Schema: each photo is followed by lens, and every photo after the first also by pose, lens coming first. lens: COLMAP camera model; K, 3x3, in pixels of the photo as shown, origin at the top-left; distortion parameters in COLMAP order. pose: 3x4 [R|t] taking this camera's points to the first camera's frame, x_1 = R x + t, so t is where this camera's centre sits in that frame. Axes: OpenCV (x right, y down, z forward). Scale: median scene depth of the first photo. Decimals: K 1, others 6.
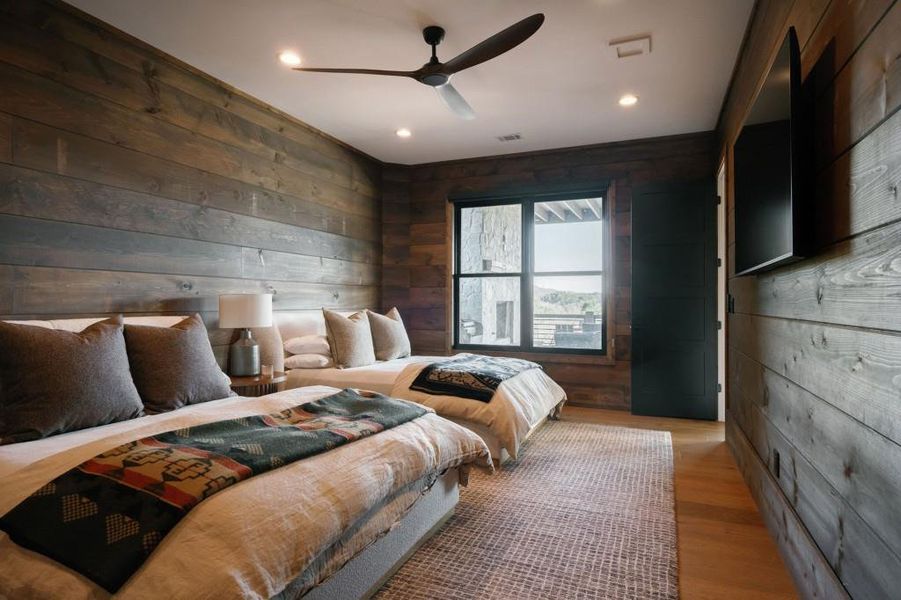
lens RADIAL K [[514.2, 0, 449.7], [0, 514.2, 300.7], [0, 0, 1]] dist [0.003867, 0.001017]
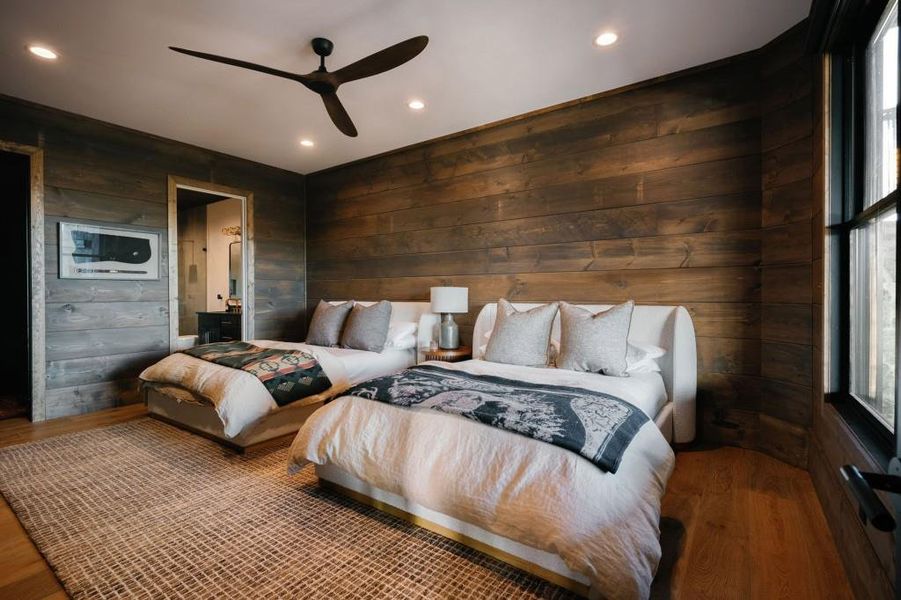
lens RADIAL K [[414.0, 0, 450.6], [0, 414.0, 297.3], [0, 0, 1]] dist [-0.002590, -0.000500]
pose [[-0.218065, 0.007204, -0.975908, 0.620296], [0.003938, 0.999971, 0.006502, 0.006701], [0.975926, -0.002425, -0.218087, 1.177810]]
